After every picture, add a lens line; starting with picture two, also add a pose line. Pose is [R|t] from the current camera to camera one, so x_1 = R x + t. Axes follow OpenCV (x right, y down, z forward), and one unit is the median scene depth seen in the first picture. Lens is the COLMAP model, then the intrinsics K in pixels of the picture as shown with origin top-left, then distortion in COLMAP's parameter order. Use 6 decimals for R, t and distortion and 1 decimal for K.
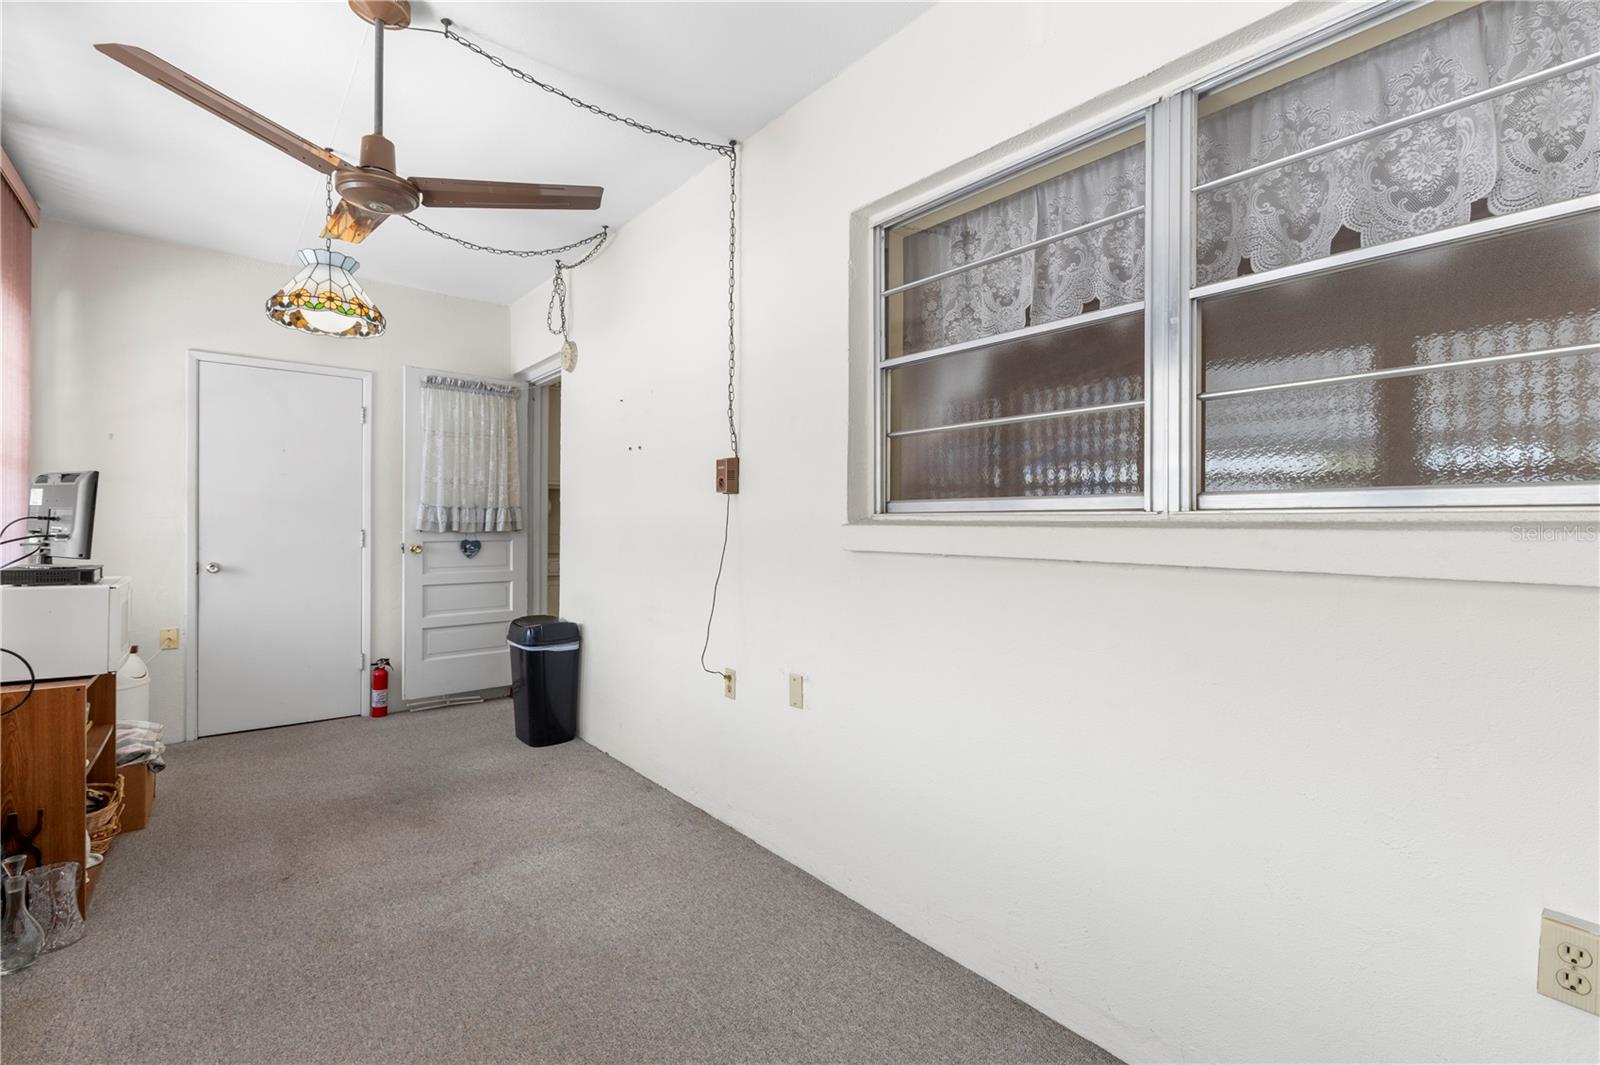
lens RADIAL K [[719.3, 0, 796.0], [0, 719.3, 529.0], [0, 0, 1]] dist [0.001376, 0.000232]
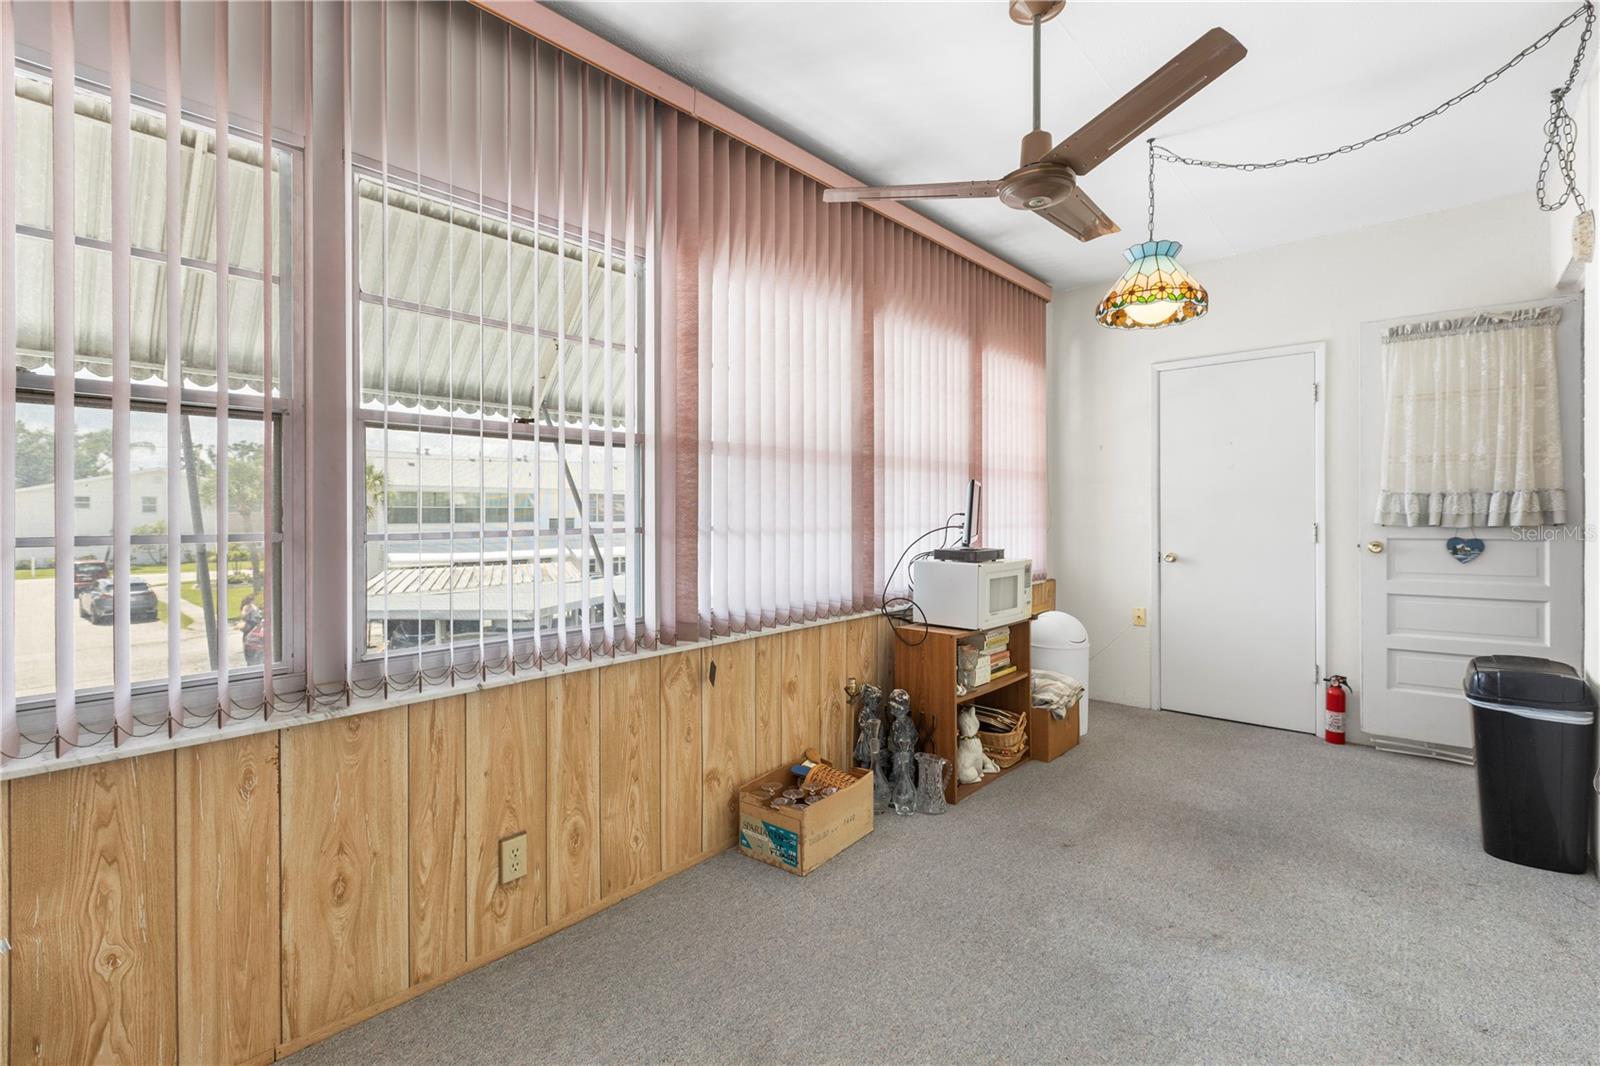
lens RADIAL K [[723.7, 0, 799.5], [0, 723.7, 511.2], [0, 0, 1]] dist [-0.000682, -0.000766]
pose [[0.150527, -0.013313, -0.988516, 0.172915], [-0.001799, 0.999904, -0.013740, -0.000231], [0.988604, 0.003847, 0.150489, 0.244415]]
